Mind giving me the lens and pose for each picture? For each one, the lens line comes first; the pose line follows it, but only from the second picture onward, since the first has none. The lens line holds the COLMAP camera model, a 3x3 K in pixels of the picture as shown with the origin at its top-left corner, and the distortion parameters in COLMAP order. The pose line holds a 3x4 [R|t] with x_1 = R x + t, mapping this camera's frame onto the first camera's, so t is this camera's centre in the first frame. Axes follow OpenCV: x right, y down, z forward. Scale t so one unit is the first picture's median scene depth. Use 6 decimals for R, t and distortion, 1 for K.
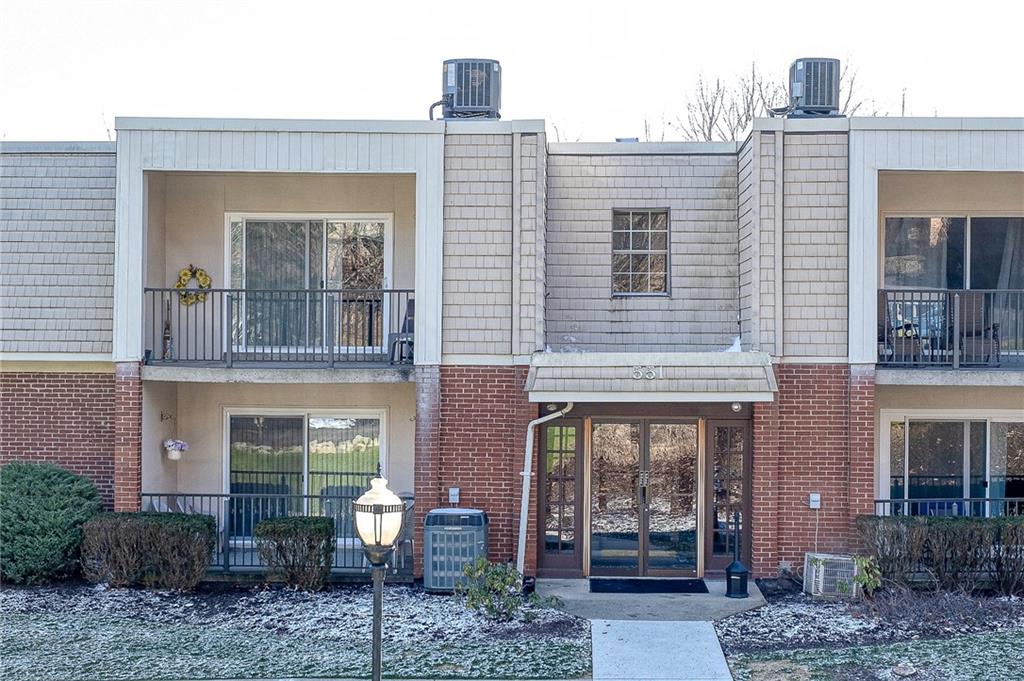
lens RADIAL K [[1590.3, 0, 512.0], [0, 1590.3, 340.5], [0, 0, 1]] dist [0.029473, -0.042528]
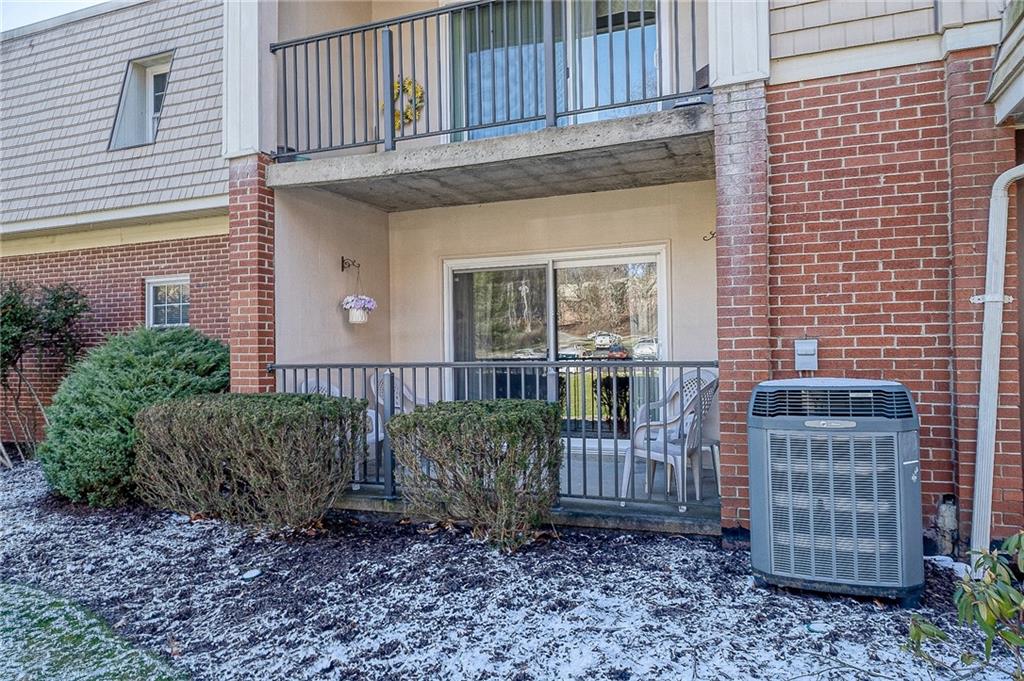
lens RADIAL K [[699.8, 0, 512.0], [0, 699.8, 340.5], [0, 0, 1]] dist [-0.001423, 0.000774]
pose [[0.946567, -0.027751, -0.321311, -0.052018], [0.024585, 0.999601, -0.013908, 0.093654], [0.321569, 0.005265, 0.946871, 0.775512]]
